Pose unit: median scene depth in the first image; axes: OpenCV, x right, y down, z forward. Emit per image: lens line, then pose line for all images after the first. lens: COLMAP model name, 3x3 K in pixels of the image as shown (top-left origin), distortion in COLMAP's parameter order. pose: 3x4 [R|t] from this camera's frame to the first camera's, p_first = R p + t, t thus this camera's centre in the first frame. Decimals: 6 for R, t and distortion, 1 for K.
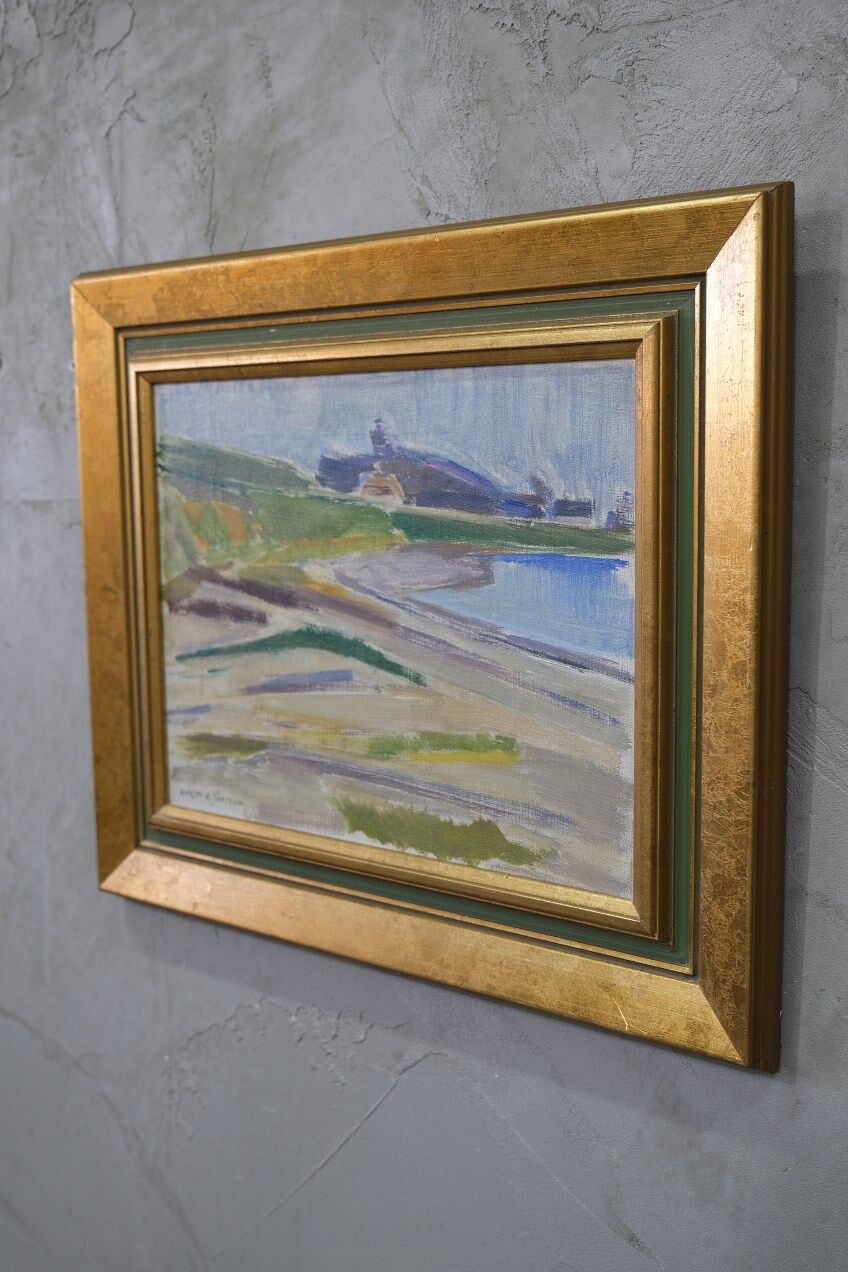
lens RADIAL K [[1496.0, 0, 432.4], [0, 1496.0, 652.9], [0, 0, 1]] dist [-0.034131, 0.000000]
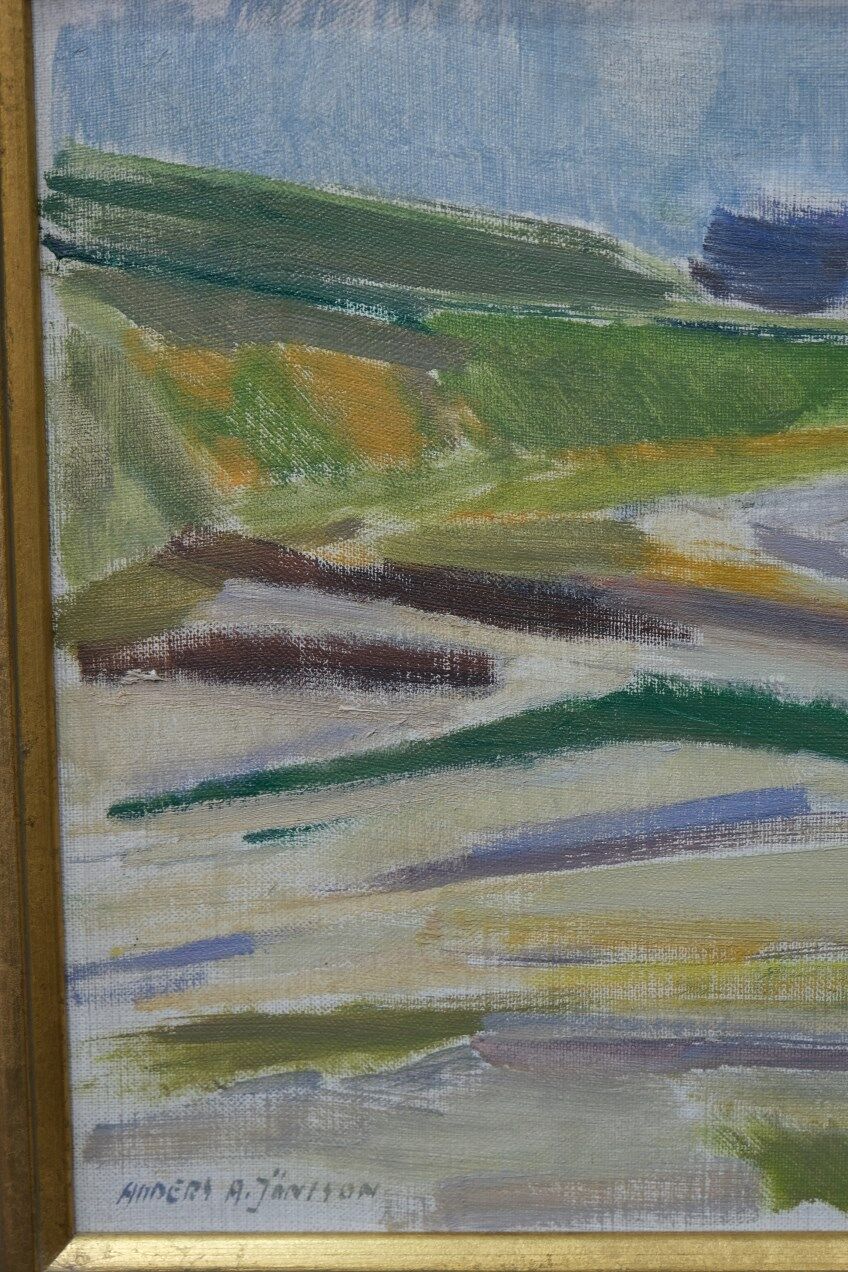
lens RADIAL K [[2104.1, 0, 436.6], [0, 2104.1, 659.3], [0, 0, 1]] dist [-0.045304, 0.000000]
pose [[0.790254, -0.084213, 0.606965, -0.452015], [0.081863, 0.996142, 0.031626, -0.045357], [-0.607286, 0.024695, 0.794099, 0.645035]]
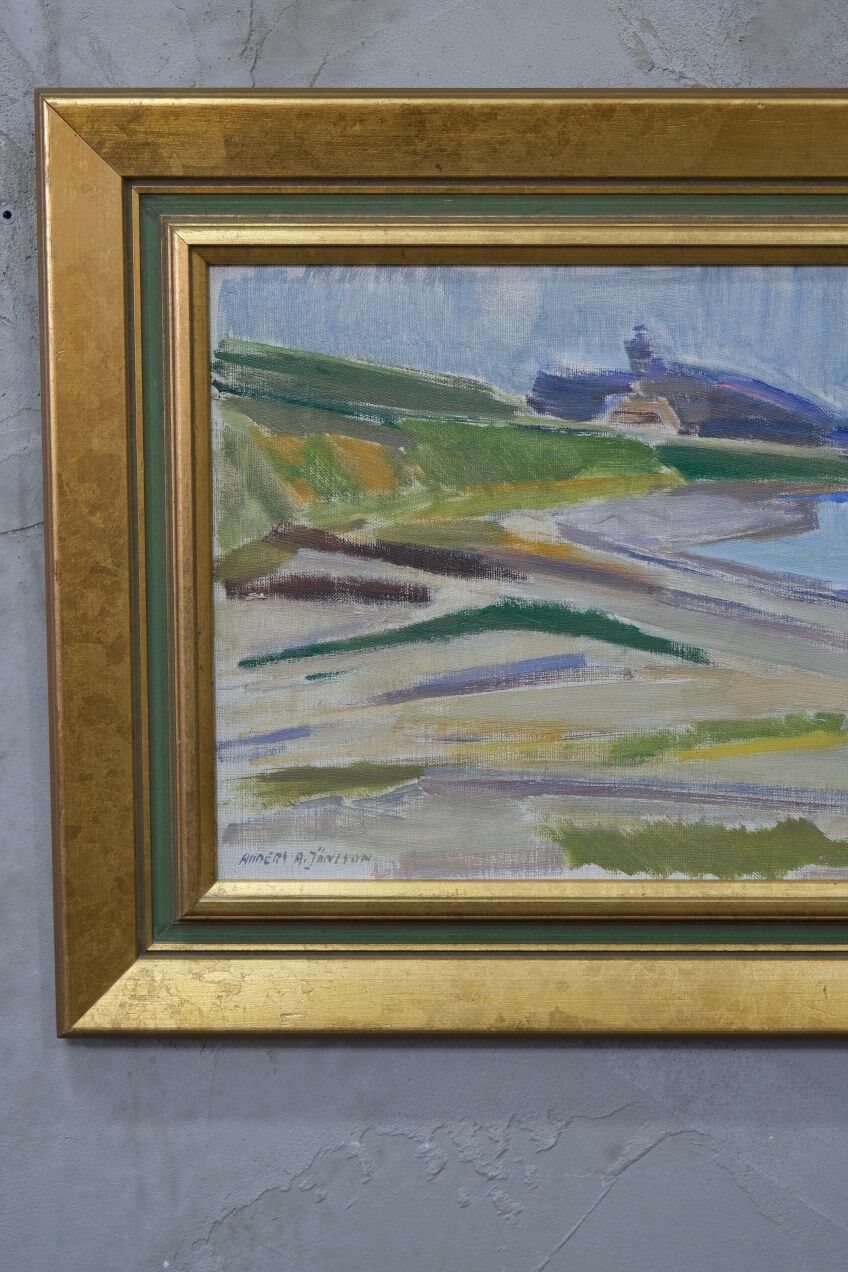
lens RADIAL K [[2104.1, 0, 441.8], [0, 2104.1, 657.0], [0, 0, 1]] dist [-0.045304, 0.000000]
pose [[0.779996, -0.068532, 0.622020, -0.789761], [0.074731, 0.997073, 0.016144, -0.009462], [-0.621306, 0.033892, 0.782835, 0.207557]]
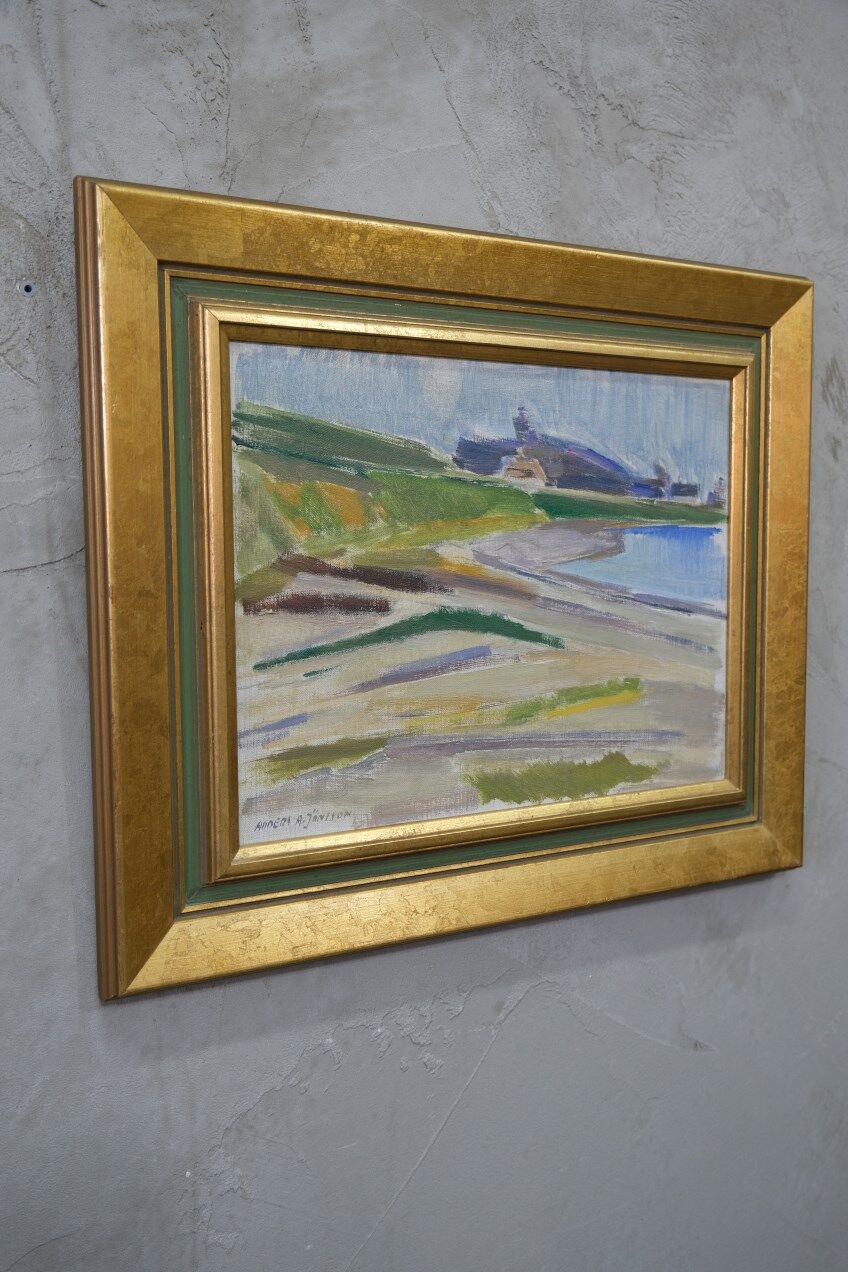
lens RADIAL K [[1218.4, 0, 424.8], [0, 1218.4, 652.7], [0, 0, 1]] dist [-0.014346, 0.000000]
pose [[0.368469, -0.077988, 0.926363, -0.872821], [0.125855, 0.991486, 0.033411, -0.017690], [-0.921081, 0.104277, 0.375148, 0.733489]]
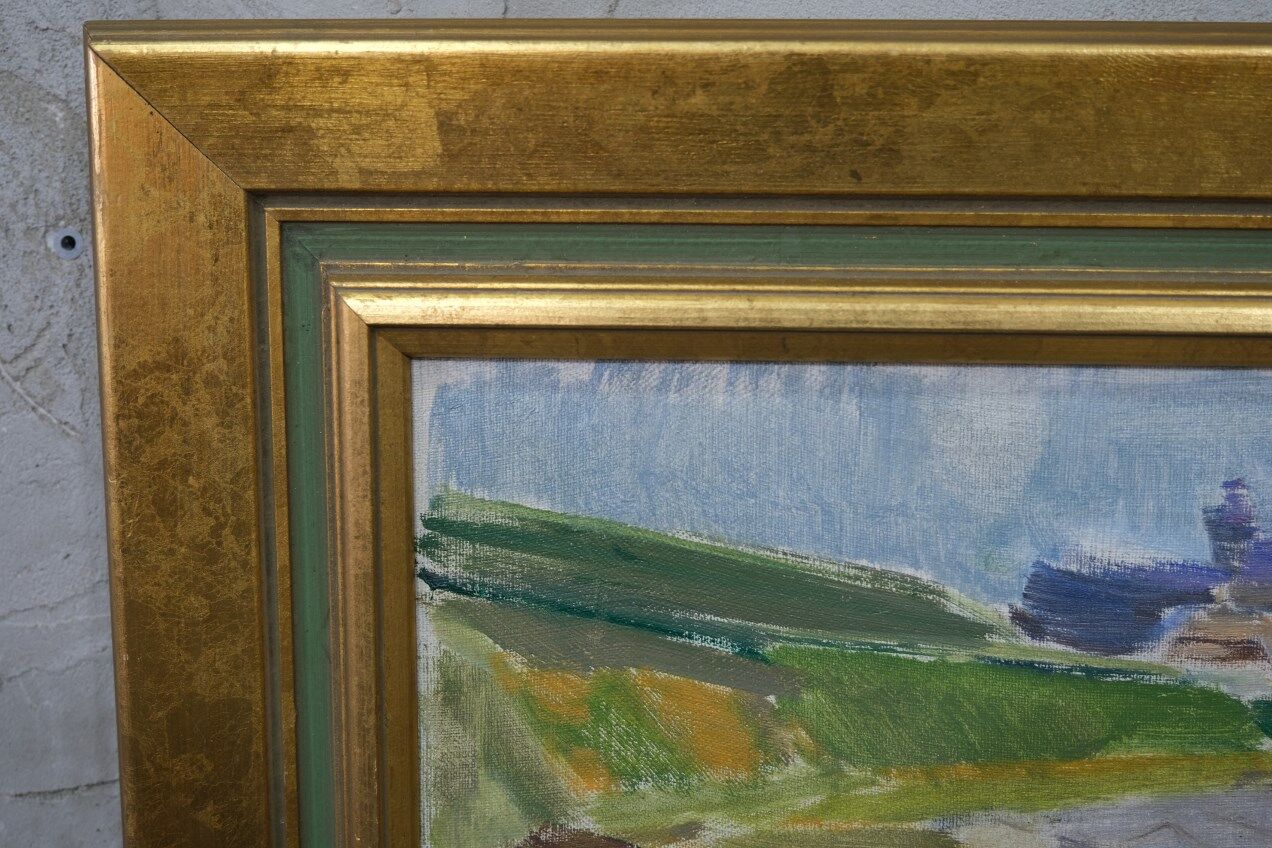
lens RADIAL K [[1496.0, 0, 630.0], [0, 1496.0, 408.5], [0, 0, 1]] dist [-0.034131, 0.000000]
pose [[0.809262, -0.069594, 0.583311, -0.392835], [0.065018, 0.997468, 0.028803, -0.193176], [-0.583839, 0.014617, 0.811738, 0.749385]]
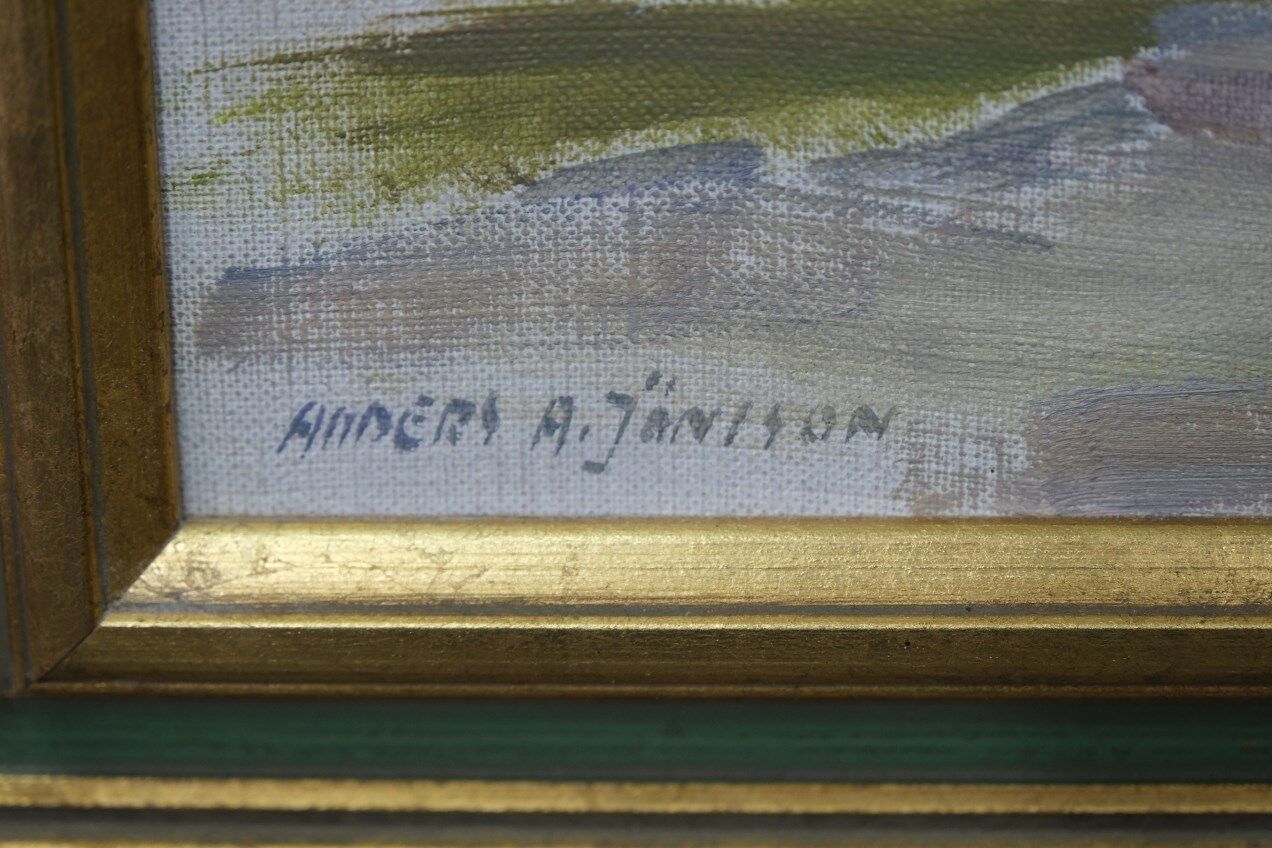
lens RADIAL K [[3584.4, 0, 647.3], [0, 3584.4, 417.1], [0, 0, 1]] dist [-0.210363, 0.000000]
pose [[0.803724, -0.228970, 0.549181, -0.381773], [0.084963, 0.957697, 0.274951, -0.002424], [-0.588905, -0.174325, 0.789178, 0.797982]]
